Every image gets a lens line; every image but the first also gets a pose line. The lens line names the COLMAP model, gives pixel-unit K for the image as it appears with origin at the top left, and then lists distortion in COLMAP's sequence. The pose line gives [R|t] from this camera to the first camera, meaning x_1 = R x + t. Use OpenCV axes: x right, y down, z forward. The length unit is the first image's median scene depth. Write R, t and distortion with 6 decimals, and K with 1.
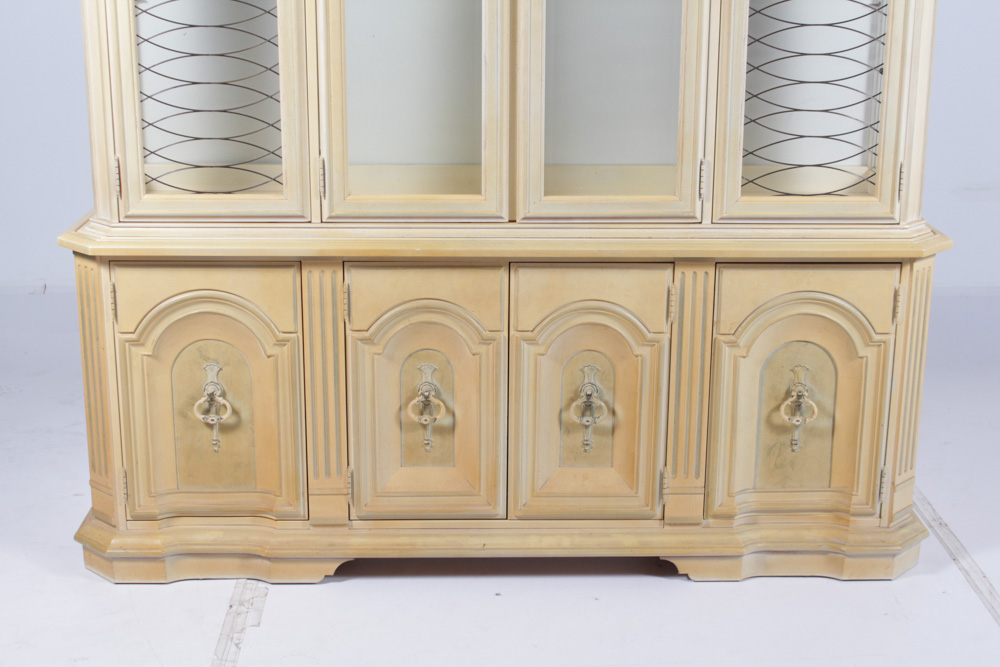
lens RADIAL K [[1459.8, 0, 503.8], [0, 1459.8, 340.2], [0, 0, 1]] dist [-0.055342, 0.000000]
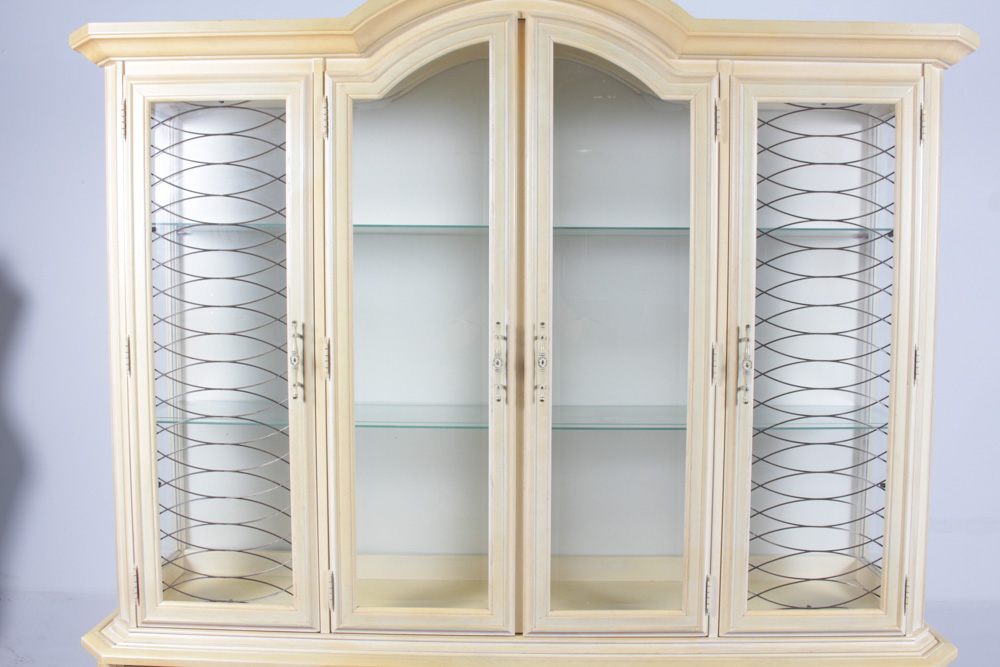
lens RADIAL K [[892.4, 0, 502.9], [0, 892.4, 332.7], [0, 0, 1]] dist [-0.122286, 0.063622]
pose [[0.998702, 0.000338, -0.050934, 0.025313], [-0.011049, 0.977605, -0.210159, -0.155536], [0.049723, 0.210449, 0.976340, 0.361031]]
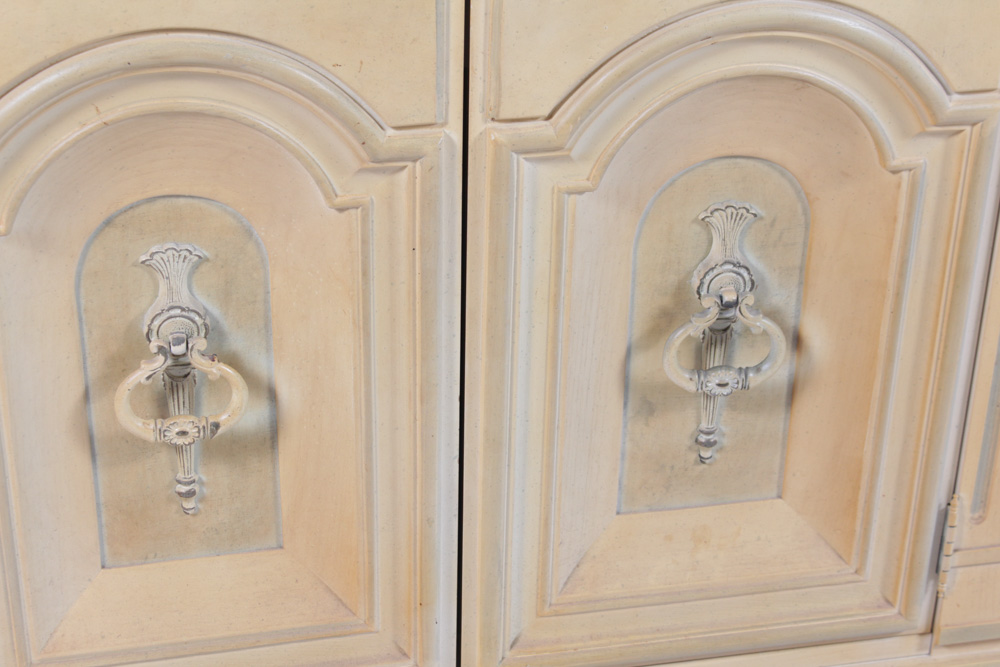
lens RADIAL K [[2136.8, 0, 492.2], [0, 2136.8, 338.0], [0, 0, 1]] dist [0.012905, 0.000000]
pose [[0.984971, -0.080512, 0.152810, -0.056880], [0.034823, 0.959112, 0.280878, -0.080613], [-0.169176, -0.271335, 0.947500, 0.605363]]
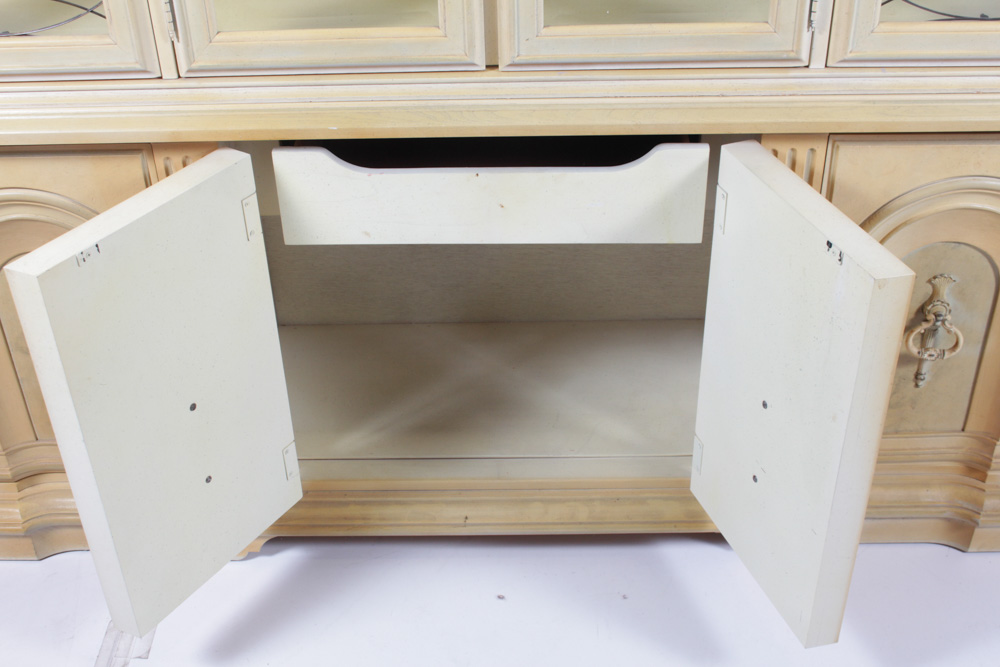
lens RADIAL K [[1207.6, 0, 502.6], [0, 1207.6, 338.6], [0, 0, 1]] dist [-0.066597, 0.000000]
pose [[0.998815, -0.000239, -0.048675, 0.033823], [0.016447, 0.942832, 0.332864, -0.140082], [0.045813, -0.333270, 0.941718, 0.491097]]
